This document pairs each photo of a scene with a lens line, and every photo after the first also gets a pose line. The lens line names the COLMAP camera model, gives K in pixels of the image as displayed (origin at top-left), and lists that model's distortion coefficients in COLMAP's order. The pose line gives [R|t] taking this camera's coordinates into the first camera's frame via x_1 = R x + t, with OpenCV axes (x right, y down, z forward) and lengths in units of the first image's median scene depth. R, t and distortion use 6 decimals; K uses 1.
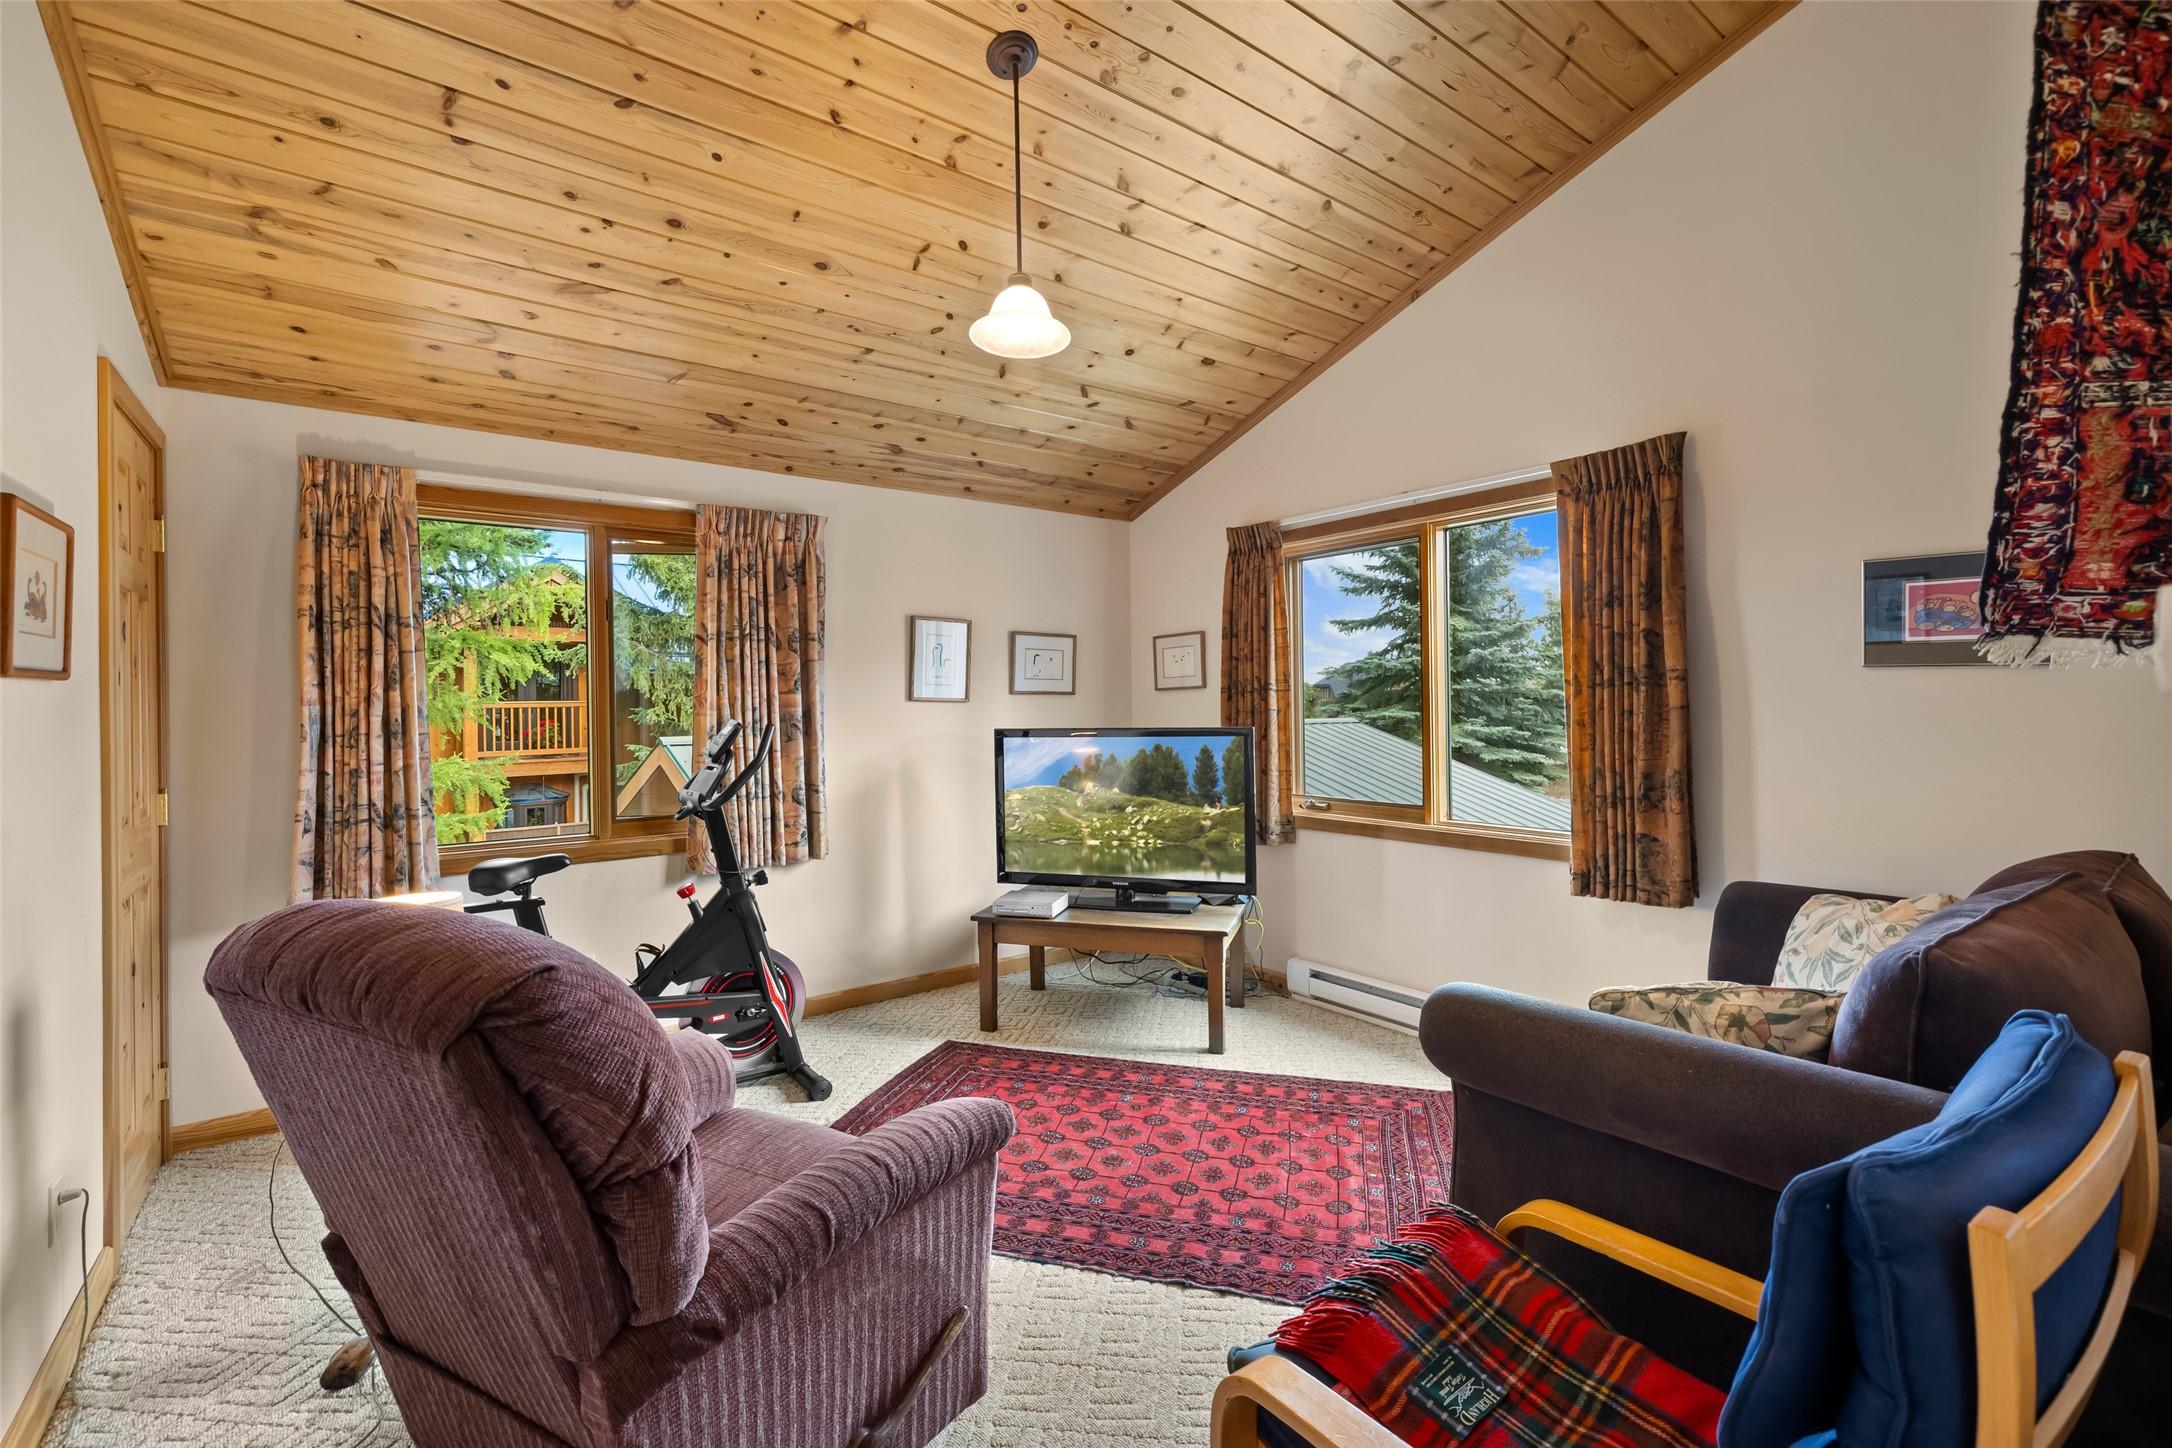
lens RADIAL K [[939.8, 0, 1087.9], [0, 939.8, 710.7], [0, 0, 1]] dist [-0.012561, -0.000729]
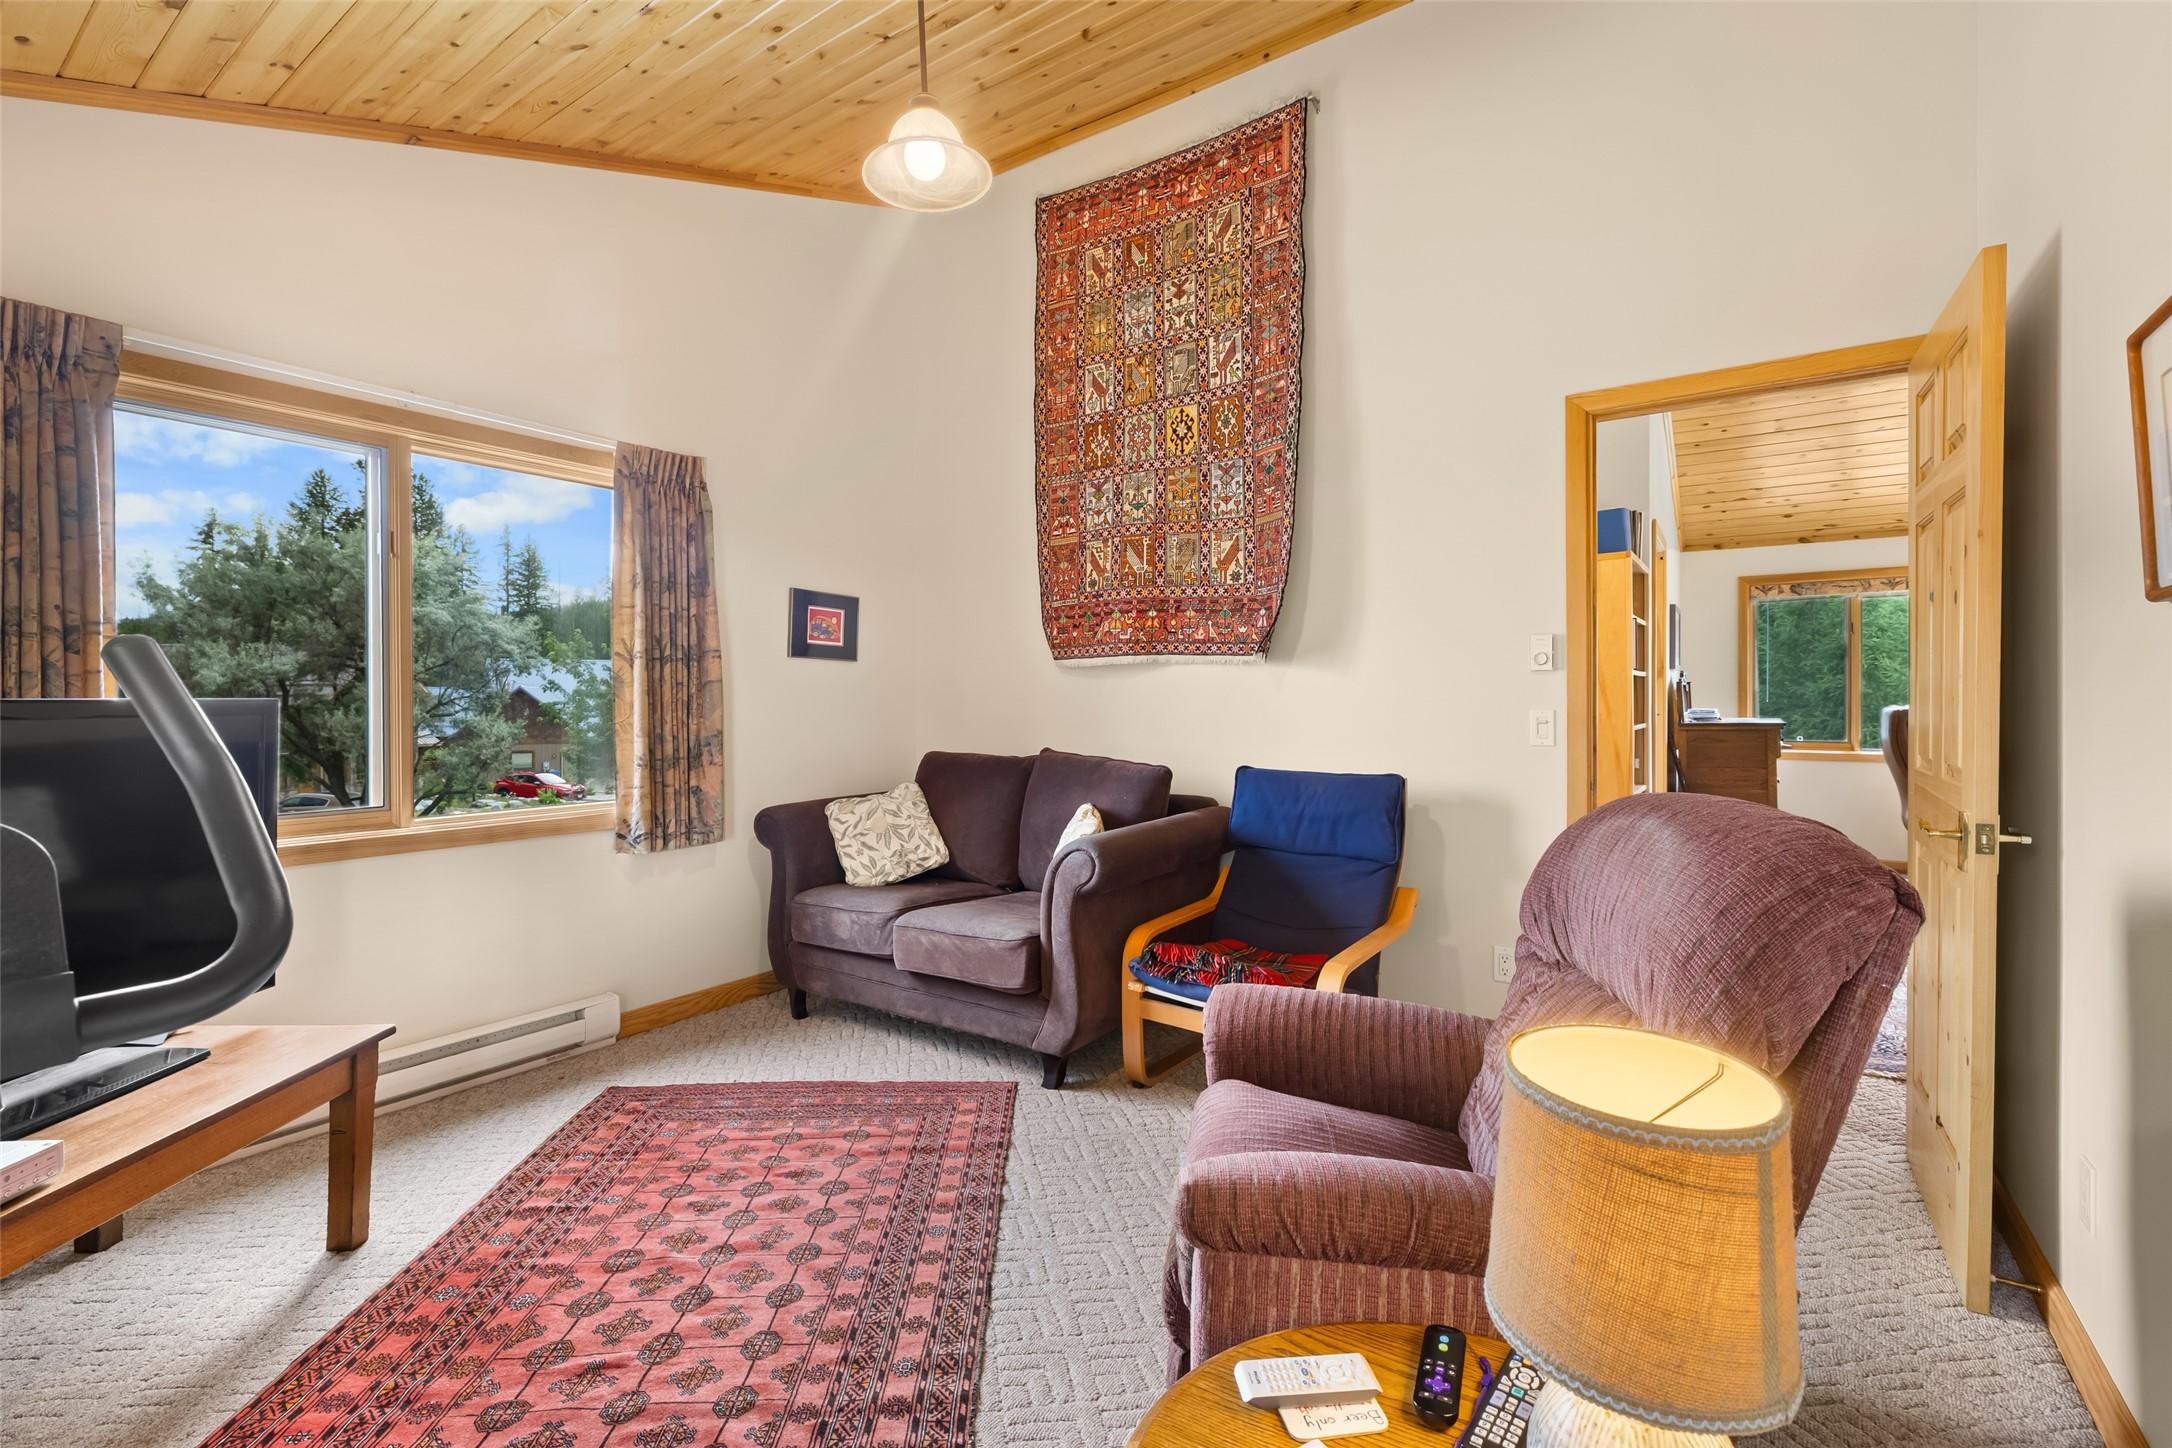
lens RADIAL K [[939.8, 0, 1087.2], [0, 939.8, 711.0], [0, 0, 1]] dist [-0.012561, -0.000729]
pose [[-0.317112, -0.007135, 0.948361, -0.688146], [0.006689, 0.999930, 0.009759, 0.027604], [-0.948365, 0.009439, -0.317042, 0.895665]]
